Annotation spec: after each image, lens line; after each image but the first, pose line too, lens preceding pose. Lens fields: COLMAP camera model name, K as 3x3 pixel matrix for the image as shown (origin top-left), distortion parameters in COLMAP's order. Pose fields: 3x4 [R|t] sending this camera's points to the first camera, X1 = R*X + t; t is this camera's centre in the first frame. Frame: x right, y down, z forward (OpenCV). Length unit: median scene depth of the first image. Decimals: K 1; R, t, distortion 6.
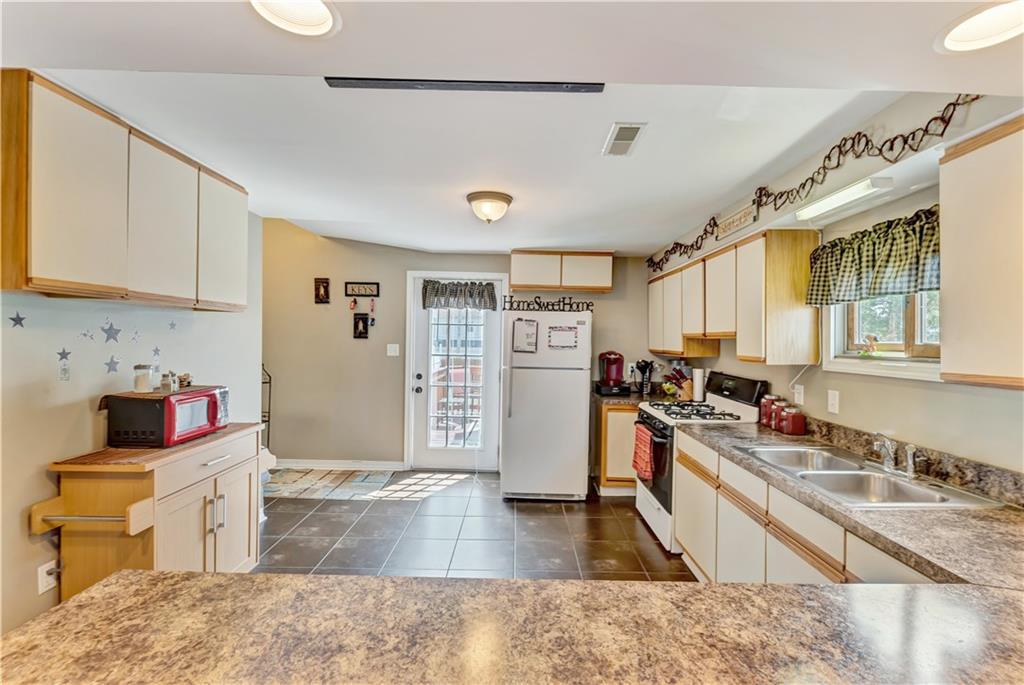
lens RADIAL K [[442.7, 0, 514.1], [0, 442.7, 340.0], [0, 0, 1]] dist [0.000642, -0.001491]
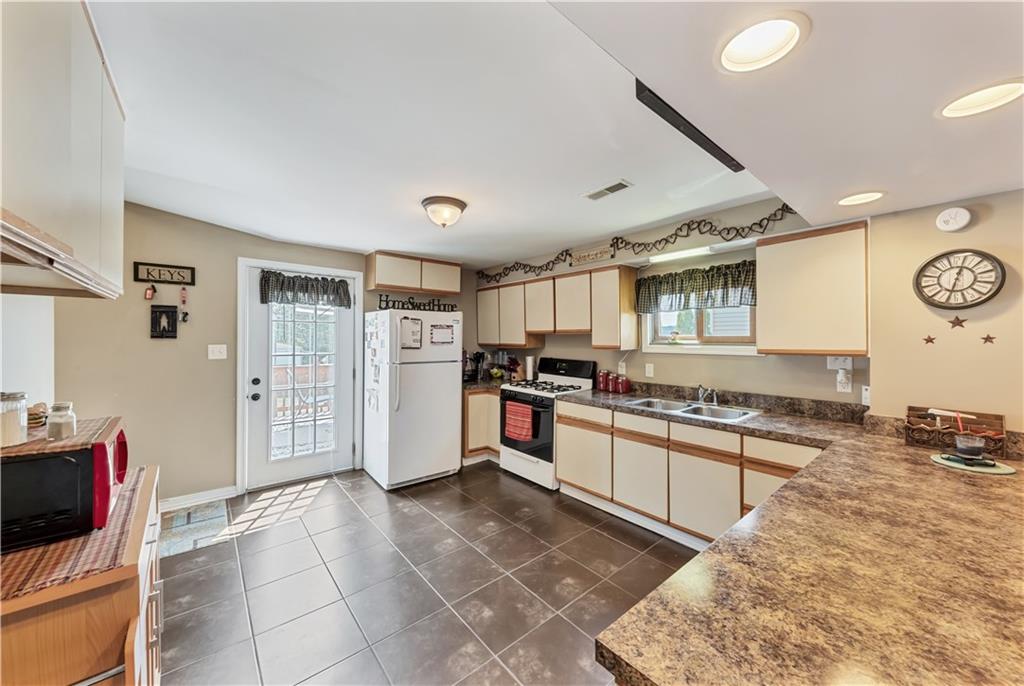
lens RADIAL K [[370.4, 0, 512.4], [0, 370.4, 336.6], [0, 0, 1]] dist [0.004829, -0.000068]
pose [[0.763988, -0.013482, 0.645090, -0.366942], [0.012777, 0.999902, 0.005766, -0.003652], [-0.645104, 0.003838, 0.764085, 0.154884]]
